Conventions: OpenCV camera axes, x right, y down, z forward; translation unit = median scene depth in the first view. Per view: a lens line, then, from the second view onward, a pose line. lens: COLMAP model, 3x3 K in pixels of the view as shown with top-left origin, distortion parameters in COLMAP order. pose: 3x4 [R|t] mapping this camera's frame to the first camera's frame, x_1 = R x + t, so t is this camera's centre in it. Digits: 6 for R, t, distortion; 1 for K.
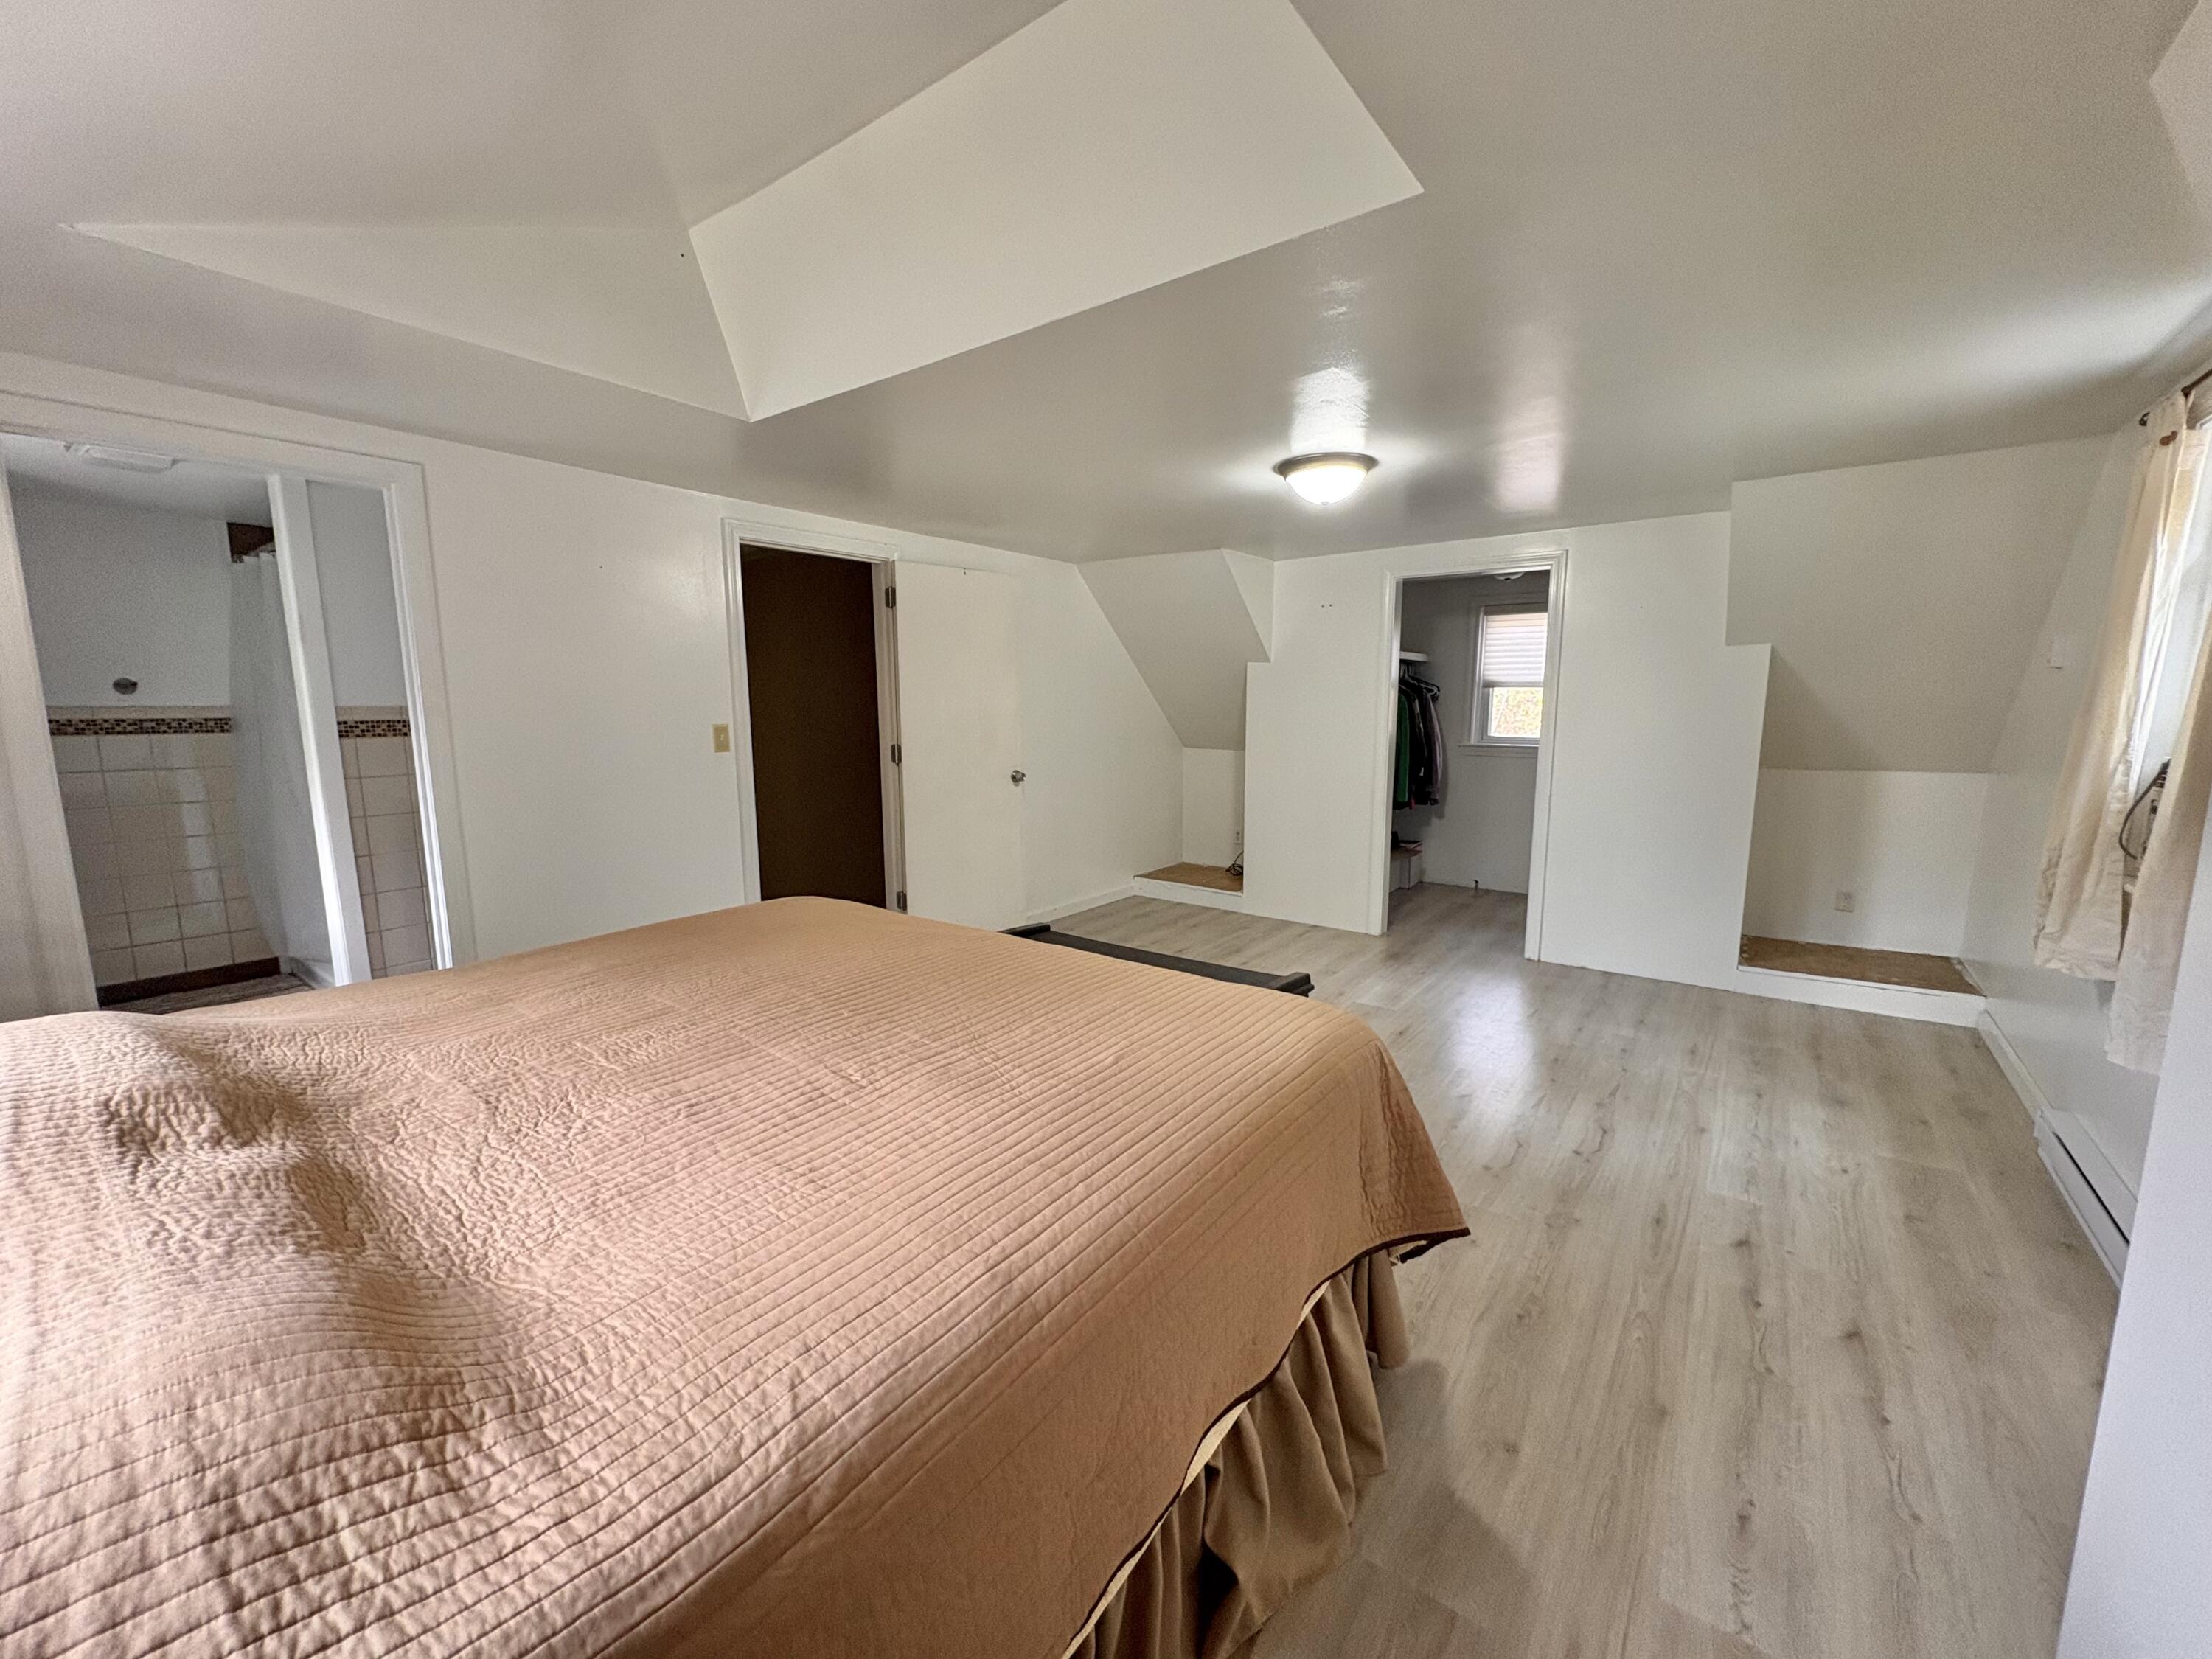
lens RADIAL K [[881.2, 0, 1106.0], [0, 881.2, 829.5], [0, 0, 1]] dist [-0.001021, 0.000430]
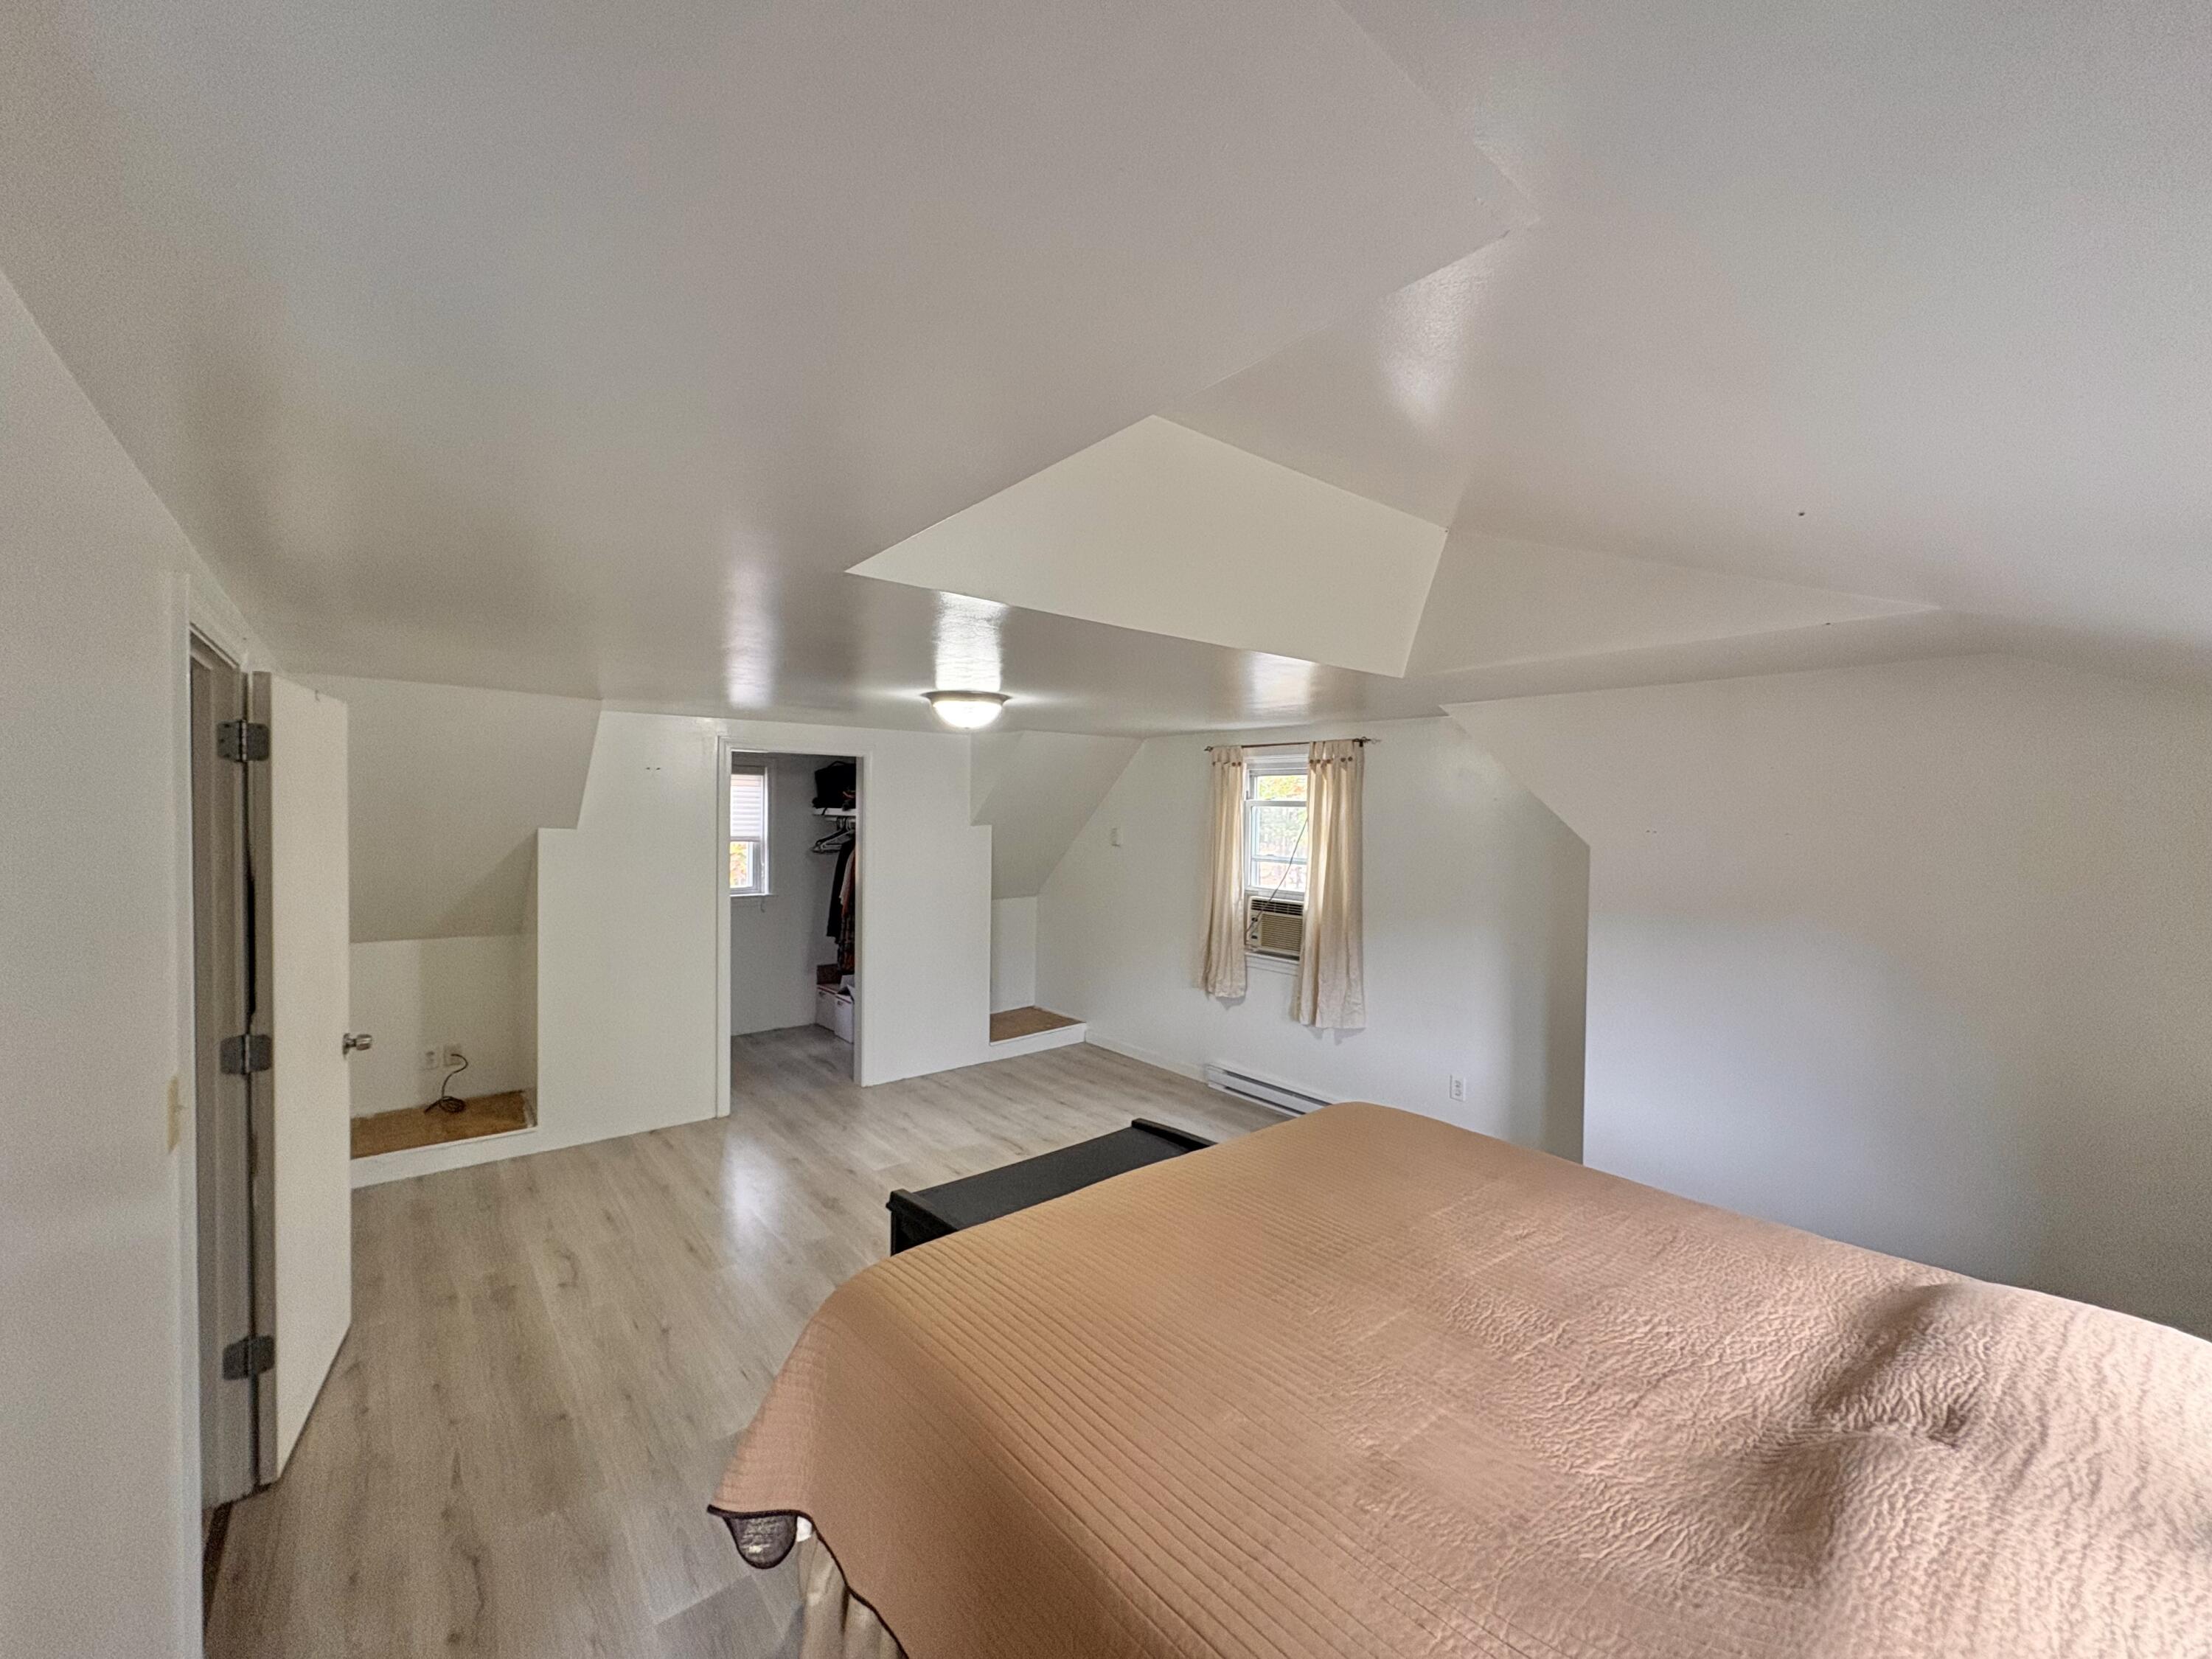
lens RADIAL K [[881.2, 0, 1106.0], [0, 881.2, 829.5], [0, 0, 1]] dist [-0.001021, 0.000430]
pose [[0.228218, -0.018818, 0.973428, -0.716686], [0.124563, 0.992161, -0.010024, -0.173489], [-0.965609, 0.123540, 0.228773, 0.491429]]
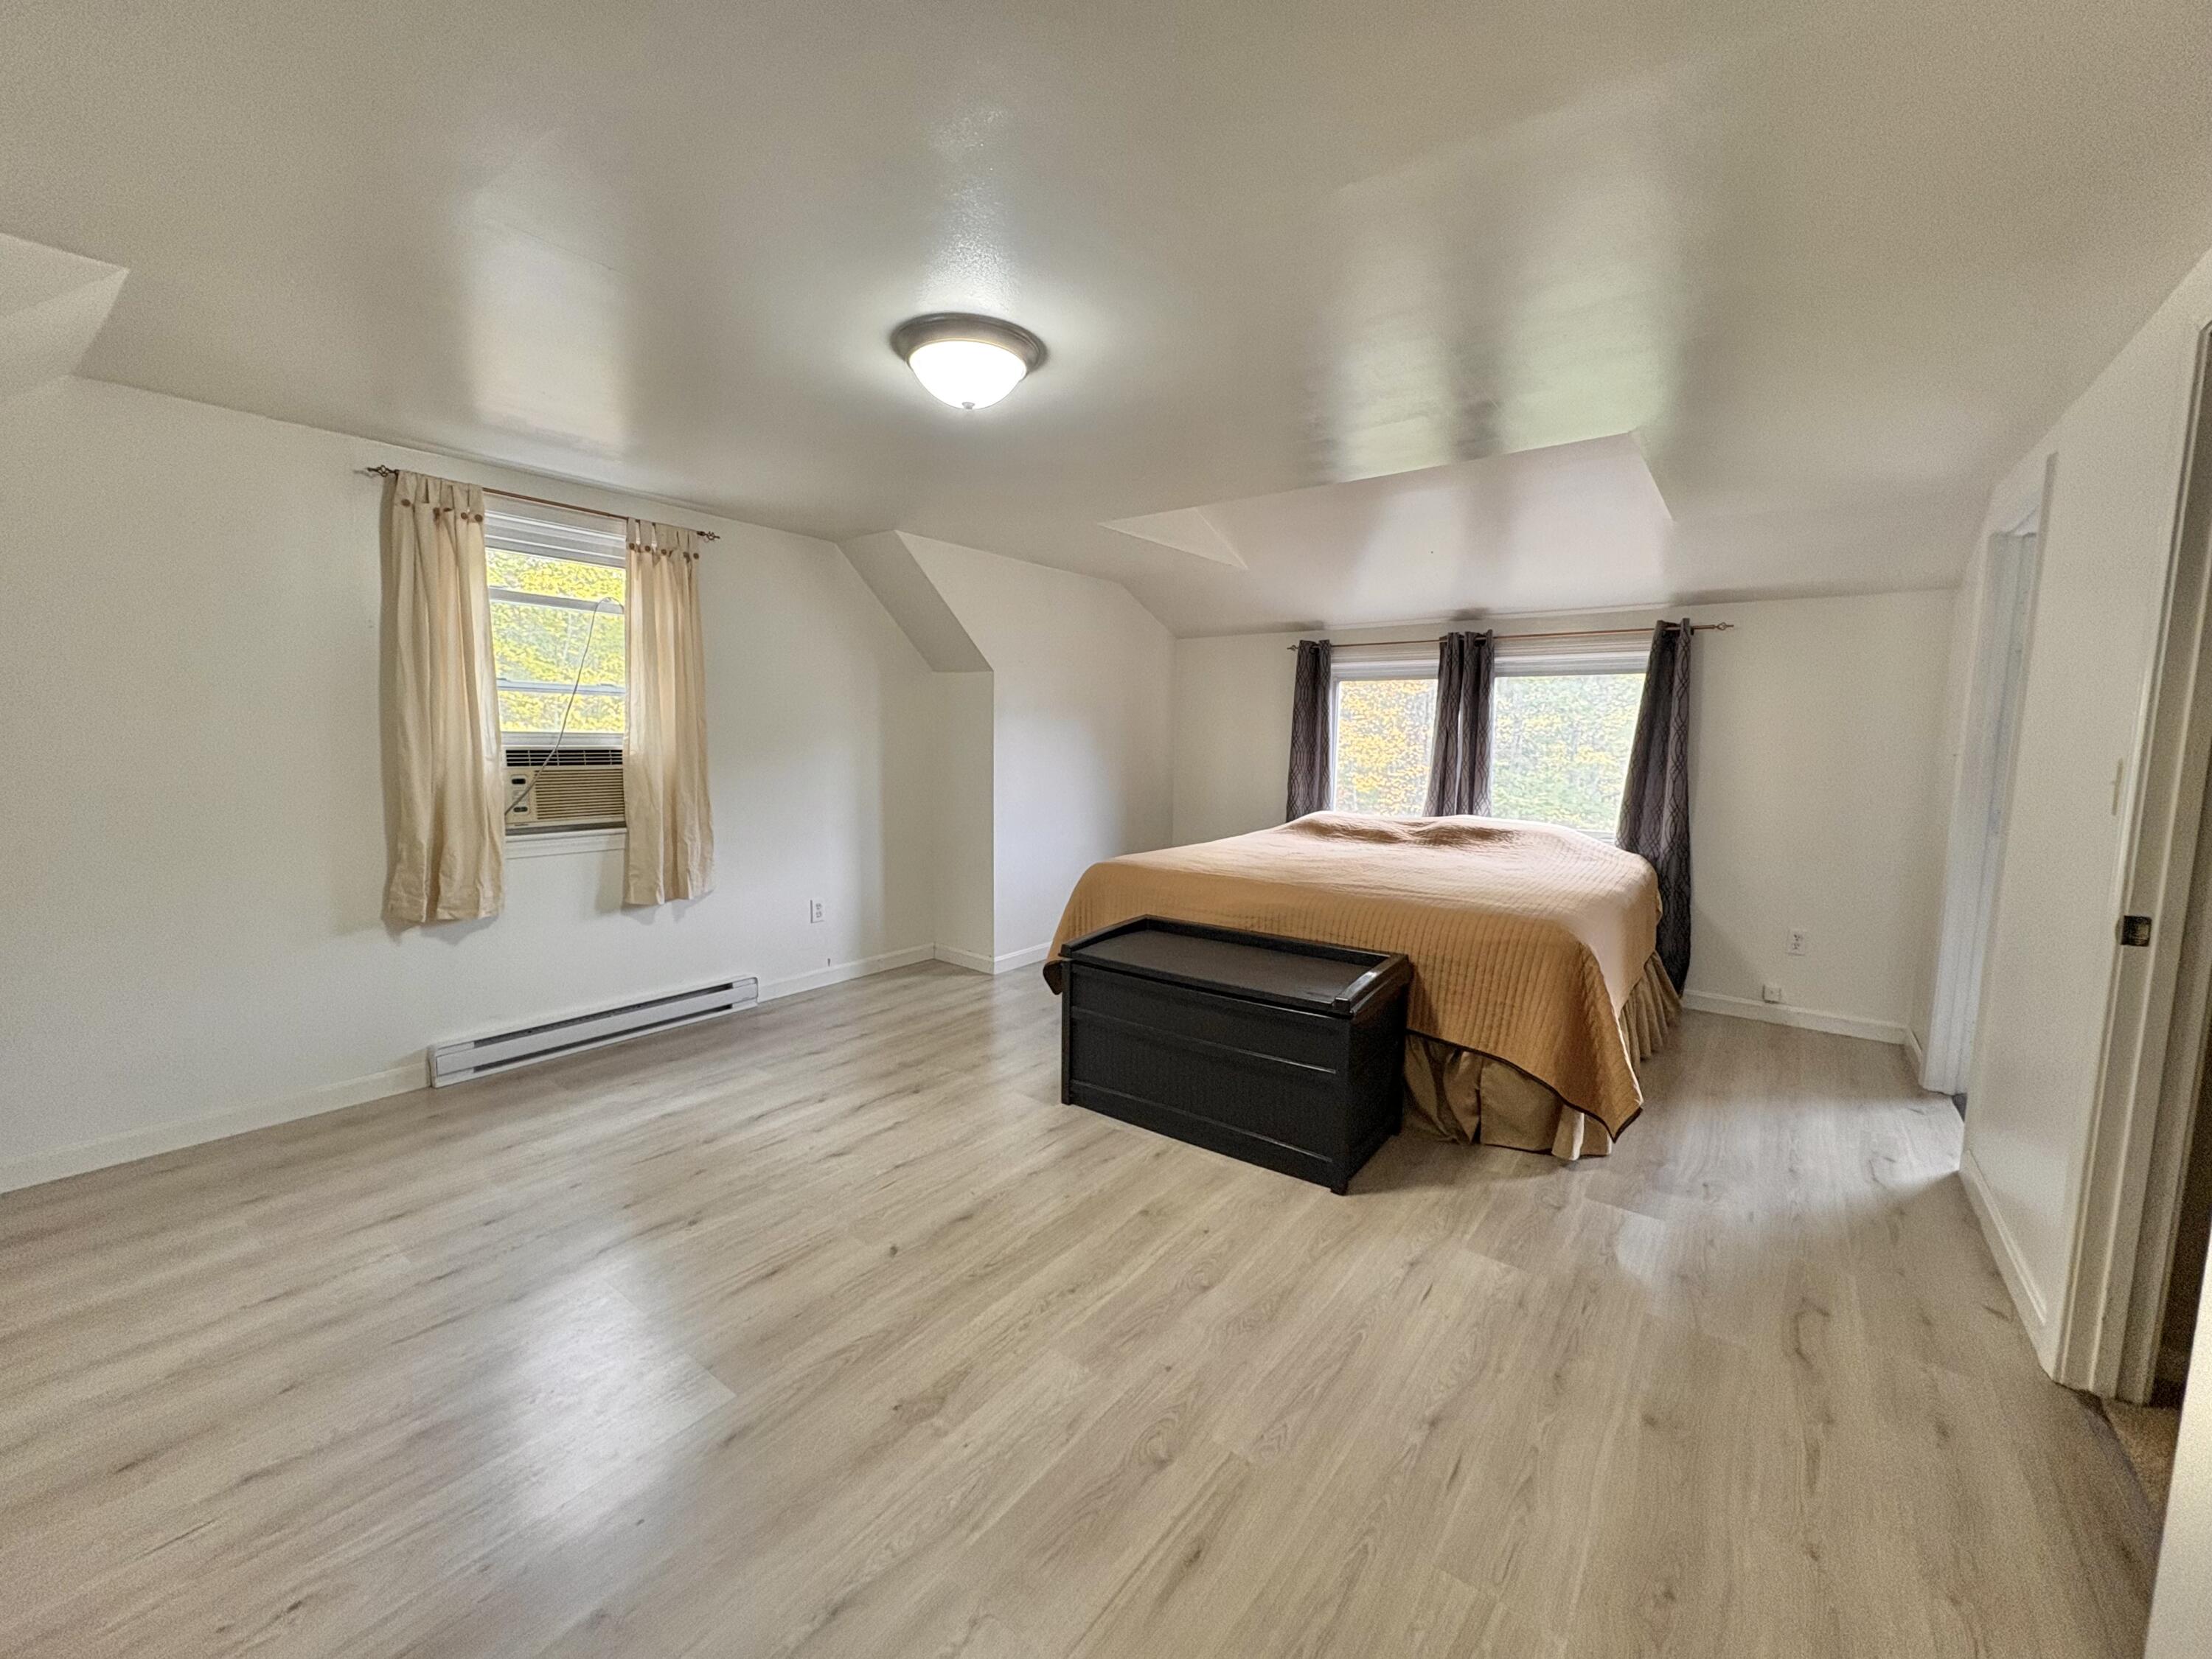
lens RADIAL K [[889.9, 0, 1101.1], [0, 889.9, 817.9], [0, 0, 1]] dist [0.016980, 0.000107]
pose [[-0.999708, -0.022725, 0.008204, 0.118905], [-0.020143, 0.971461, 0.236341, -0.203844], [-0.013341, 0.236107, -0.971635, 1.482080]]
